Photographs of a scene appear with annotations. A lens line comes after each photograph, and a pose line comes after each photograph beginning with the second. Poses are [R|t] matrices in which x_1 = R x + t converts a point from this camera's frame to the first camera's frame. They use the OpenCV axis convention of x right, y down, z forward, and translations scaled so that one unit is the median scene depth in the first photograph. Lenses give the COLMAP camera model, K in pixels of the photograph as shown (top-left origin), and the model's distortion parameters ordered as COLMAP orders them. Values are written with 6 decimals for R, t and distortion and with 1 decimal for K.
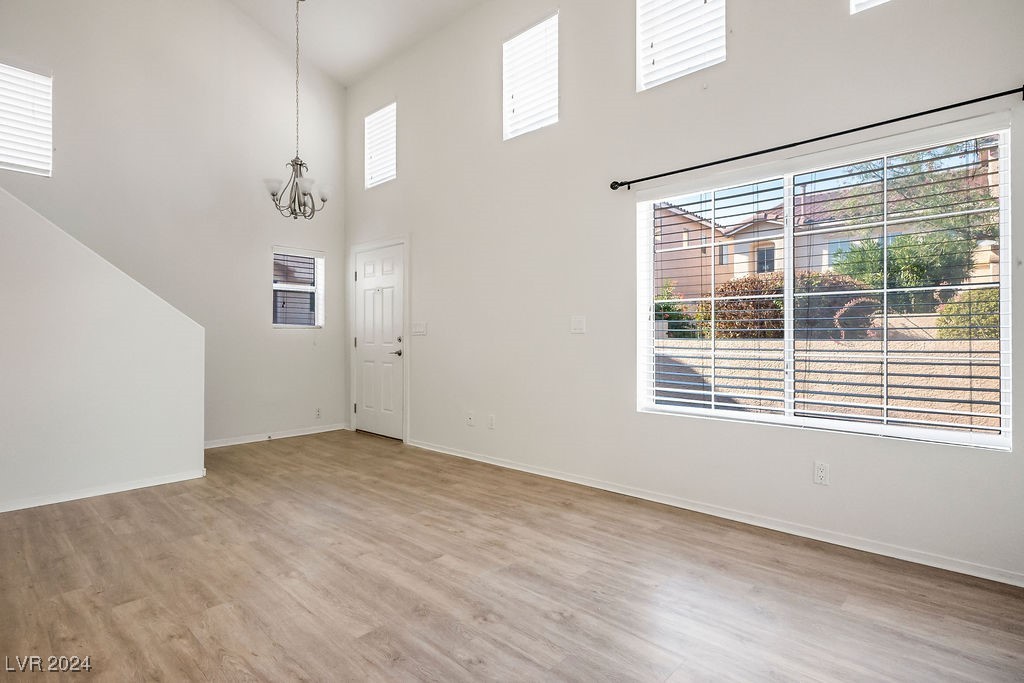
lens RADIAL K [[513.6, 0, 509.2], [0, 513.6, 337.0], [0, 0, 1]] dist [-0.000198, -0.000301]
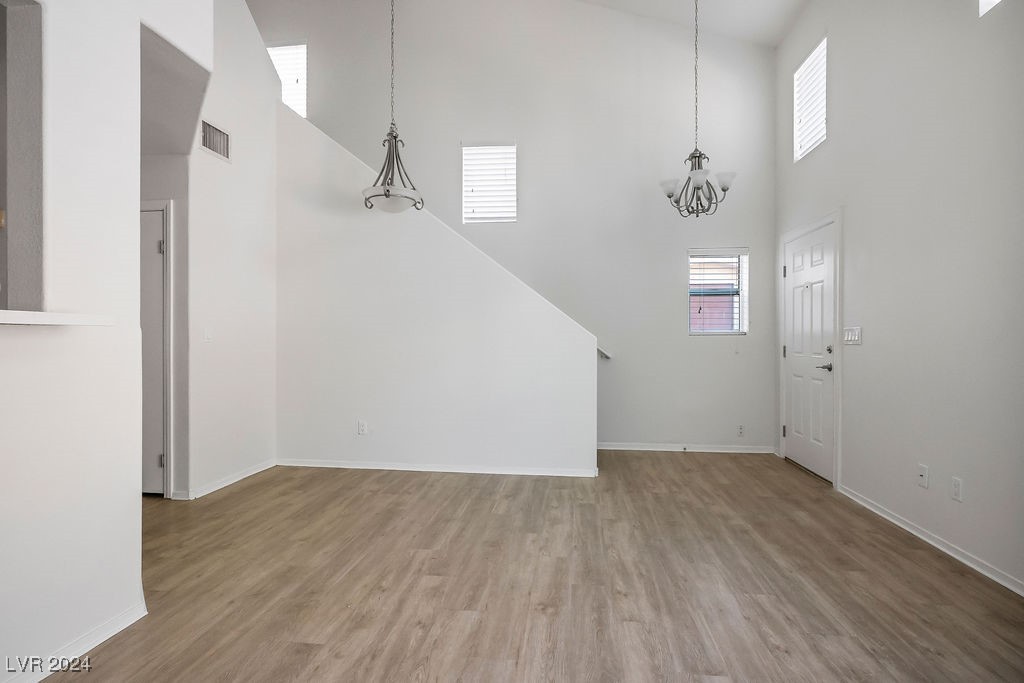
lens RADIAL K [[513.6, 0, 510.0], [0, 513.6, 340.6], [0, 0, 1]] dist [-0.000198, -0.000301]
pose [[0.585743, 0.002390, -0.810493, 0.203214], [-0.000238, 0.999996, 0.002777, -0.017264], [0.810497, -0.001434, 0.585741, 0.290636]]
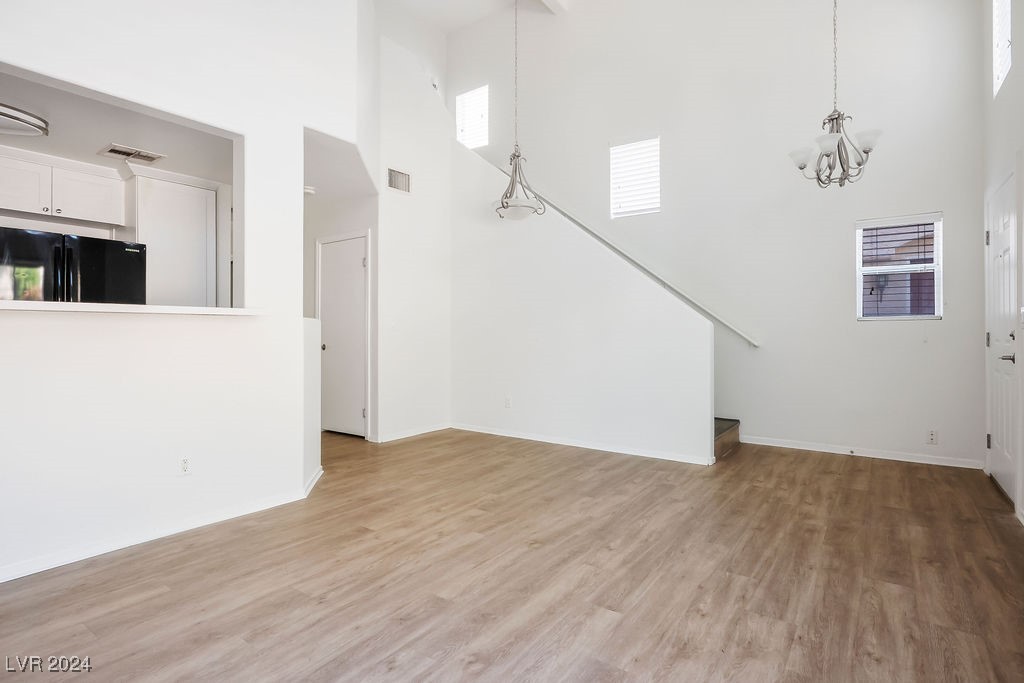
lens RADIAL K [[513.6, 0, 509.6], [0, 513.6, 335.5], [0, 0, 1]] dist [-0.000198, -0.000301]
pose [[0.129639, 0.004689, -0.991550, 0.487062], [0.001997, 0.999986, 0.004990, 0.000318], [0.991559, -0.002627, 0.129628, 0.575336]]
